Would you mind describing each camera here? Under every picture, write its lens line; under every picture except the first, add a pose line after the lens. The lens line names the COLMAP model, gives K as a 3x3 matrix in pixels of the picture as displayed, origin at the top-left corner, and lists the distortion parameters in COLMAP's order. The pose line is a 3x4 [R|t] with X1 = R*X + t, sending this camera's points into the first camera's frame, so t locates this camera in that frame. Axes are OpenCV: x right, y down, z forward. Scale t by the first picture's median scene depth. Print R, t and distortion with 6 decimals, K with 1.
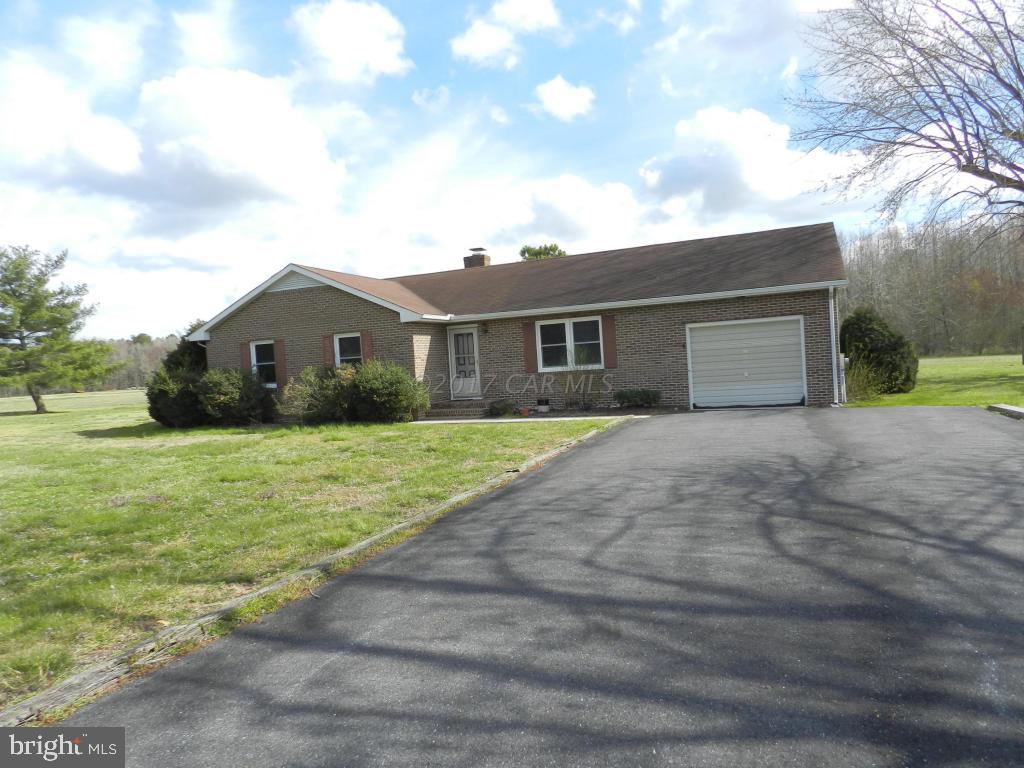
lens RADIAL K [[685.6, 0, 510.7], [0, 685.6, 379.6], [0, 0, 1]] dist [0.012228, -0.001282]
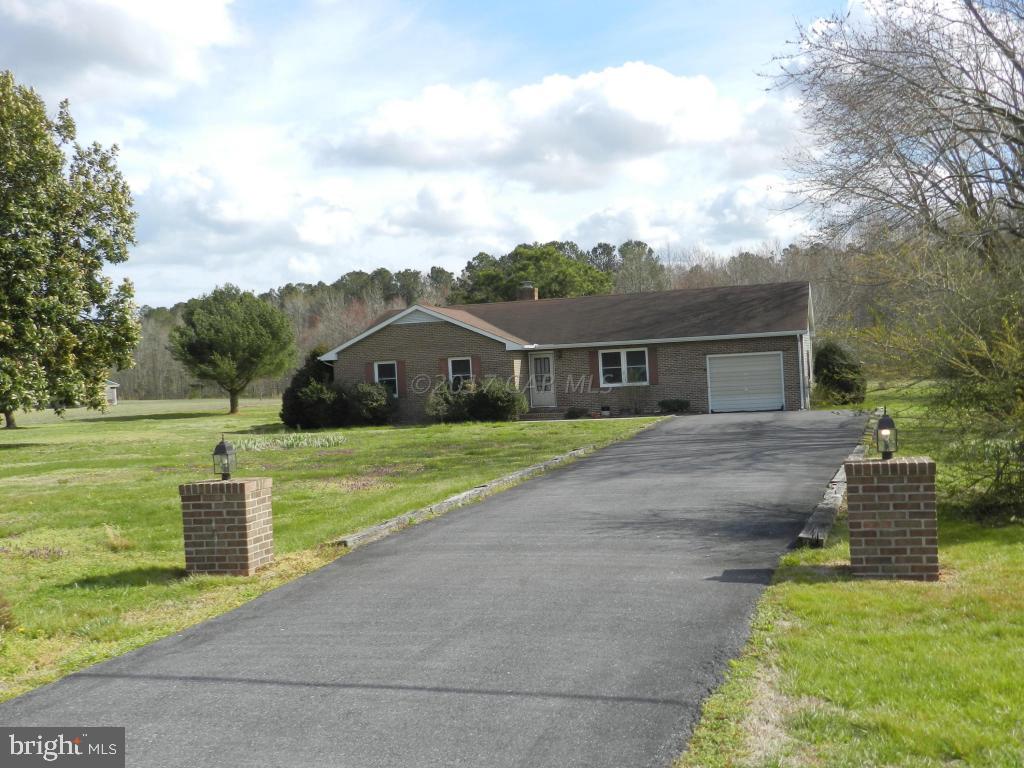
lens RADIAL K [[1142.5, 0, 511.9], [0, 1142.5, 390.3], [0, 0, 1]] dist [0.017418, 0.000000]
pose [[0.994556, 0.009102, 0.103804, -0.379927], [-0.007619, 0.999863, -0.014676, 0.030877], [-0.103923, 0.013805, 0.994489, -1.279617]]
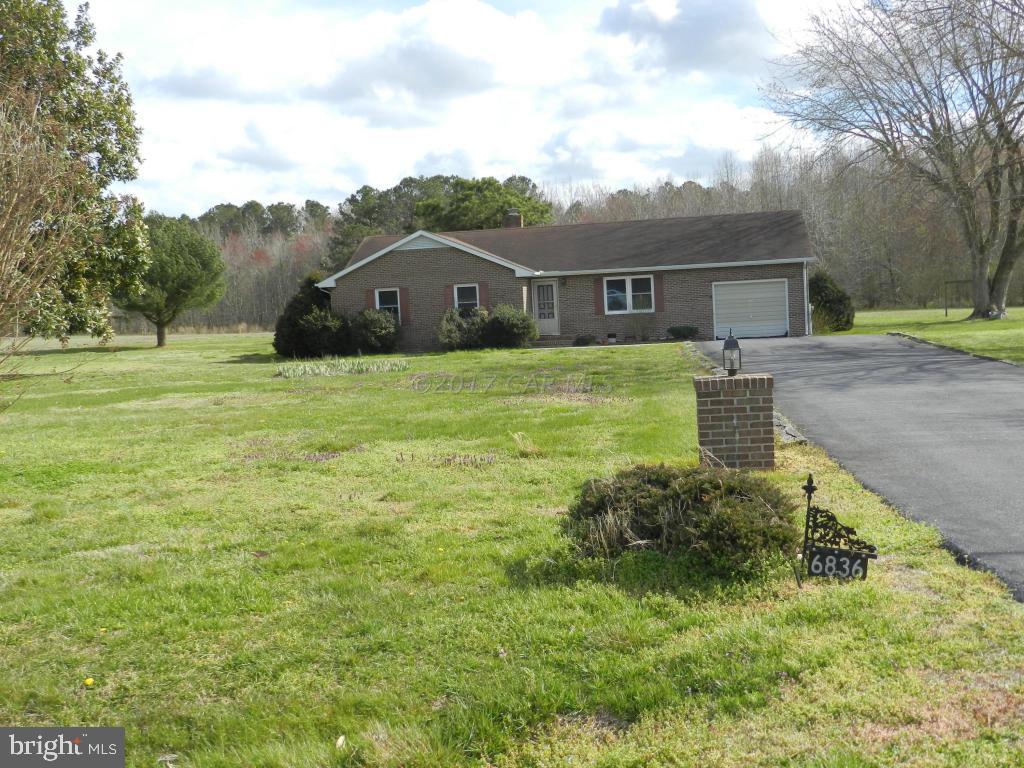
lens RADIAL K [[1142.5, 0, 511.0], [0, 1142.5, 378.7], [0, 0, 1]] dist [0.017418, 0.000000]
pose [[0.973027, -0.003598, 0.230663, -0.683684], [-0.003100, 0.999584, 0.028669, 0.053619], [-0.230670, -0.028610, 0.972611, -1.206888]]
